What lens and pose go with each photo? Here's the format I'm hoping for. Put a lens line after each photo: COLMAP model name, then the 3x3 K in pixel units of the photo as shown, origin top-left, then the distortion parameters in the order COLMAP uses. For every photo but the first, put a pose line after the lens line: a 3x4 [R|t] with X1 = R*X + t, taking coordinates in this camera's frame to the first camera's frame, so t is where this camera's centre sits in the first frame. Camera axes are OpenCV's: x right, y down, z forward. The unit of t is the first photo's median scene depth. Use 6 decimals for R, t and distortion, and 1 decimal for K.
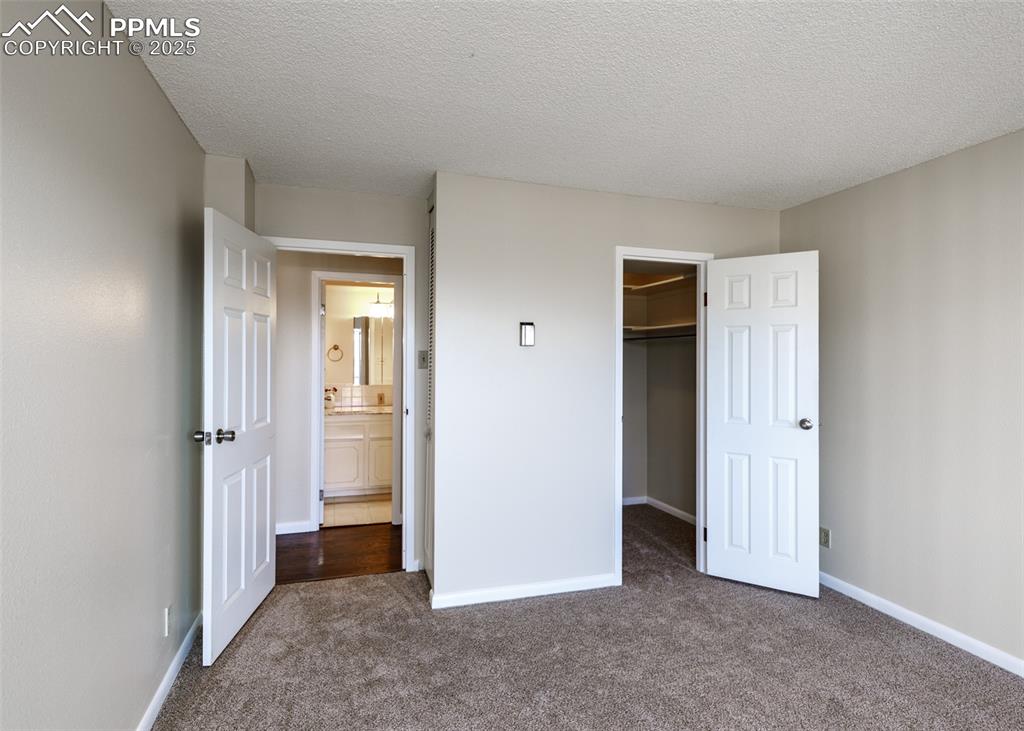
lens RADIAL K [[551.3, 0, 496.6], [0, 551.3, 350.7], [0, 0, 1]] dist [-0.004562, -0.000895]
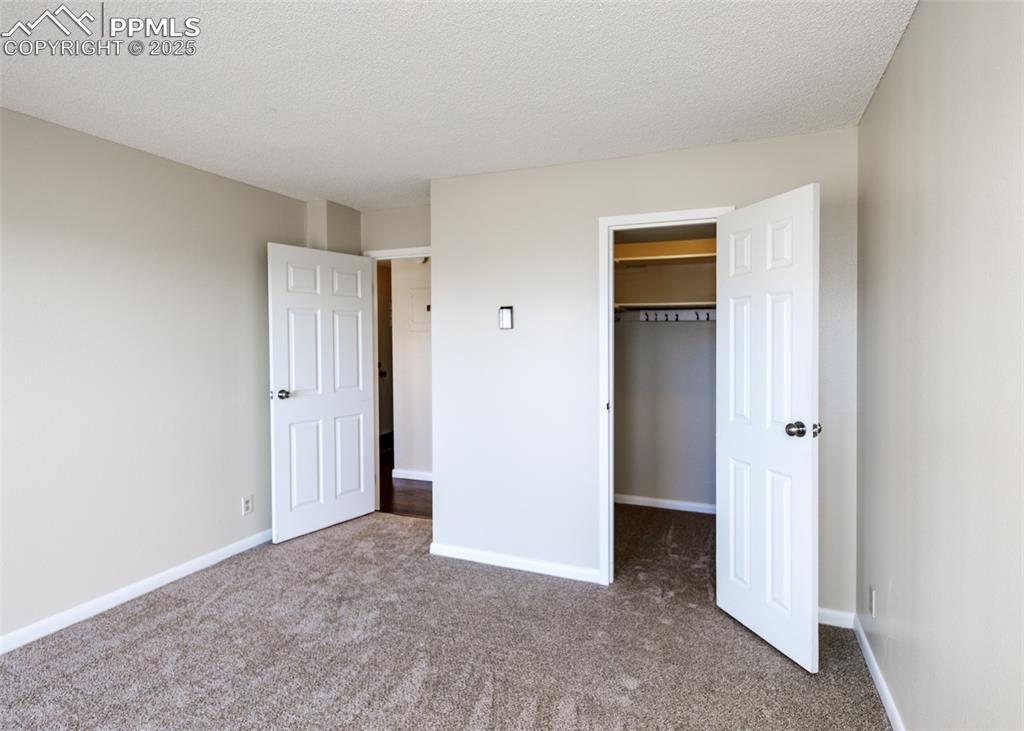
lens RADIAL K [[551.3, 0, 496.6], [0, 551.3, 350.7], [0, 0, 1]] dist [-0.004562, -0.000895]
pose [[0.757016, 0.007232, -0.653357, 0.721757], [0.016183, 0.999424, 0.029814, 0.000773], [0.653196, -0.033143, 0.756463, 0.200296]]
